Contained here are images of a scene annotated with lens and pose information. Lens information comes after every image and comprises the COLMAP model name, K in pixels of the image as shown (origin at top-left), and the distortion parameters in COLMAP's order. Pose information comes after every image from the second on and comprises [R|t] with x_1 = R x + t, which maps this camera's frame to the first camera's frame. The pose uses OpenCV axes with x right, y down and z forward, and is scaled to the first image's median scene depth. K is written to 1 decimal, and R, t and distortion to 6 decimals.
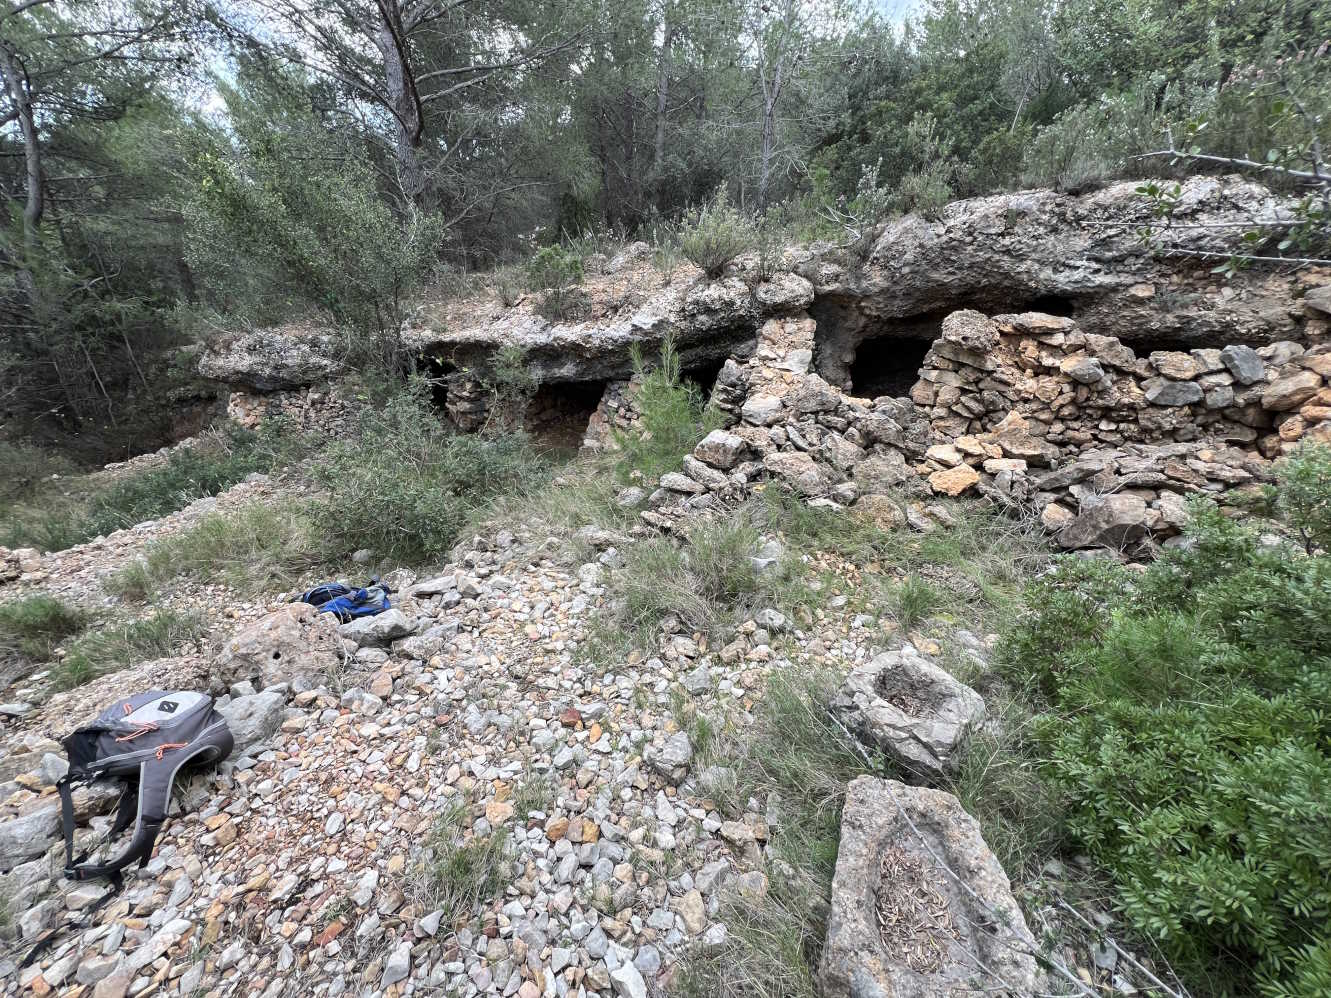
lens RADIAL K [[534.1, 0, 666.1], [0, 534.1, 499.6], [0, 0, 1]] dist [-0.002978, 0.000019]
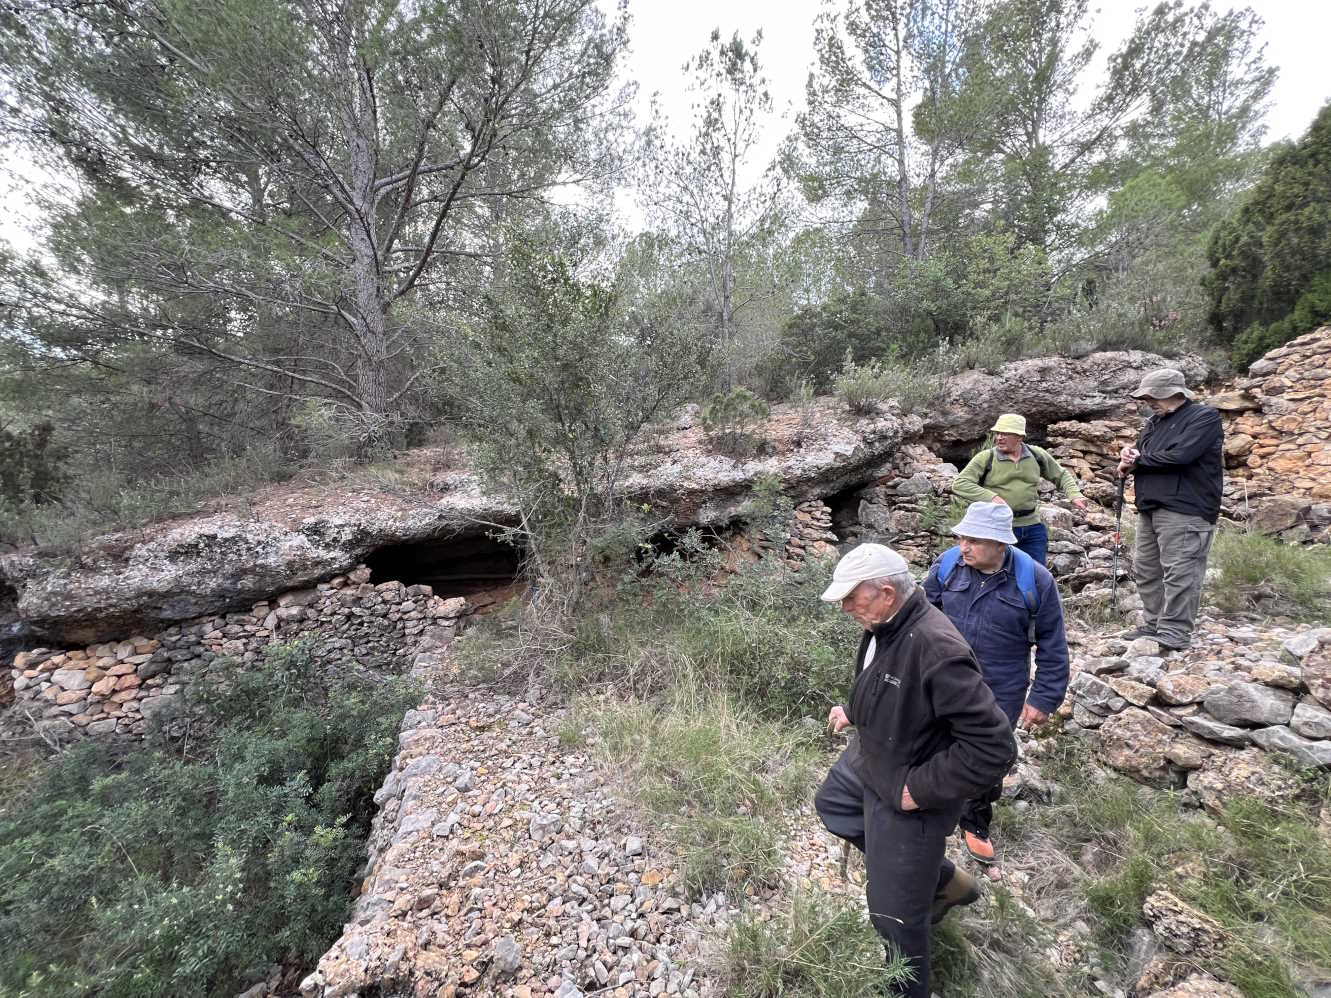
lens RADIAL K [[534.1, 0, 665.5], [0, 534.1, 497.3], [0, 0, 1]] dist [-0.002978, 0.000019]
pose [[0.832388, -0.079367, 0.548480, -1.155834], [0.268725, 0.923361, -0.274211, -0.041963], [-0.484682, 0.375640, 0.789923, 0.403457]]
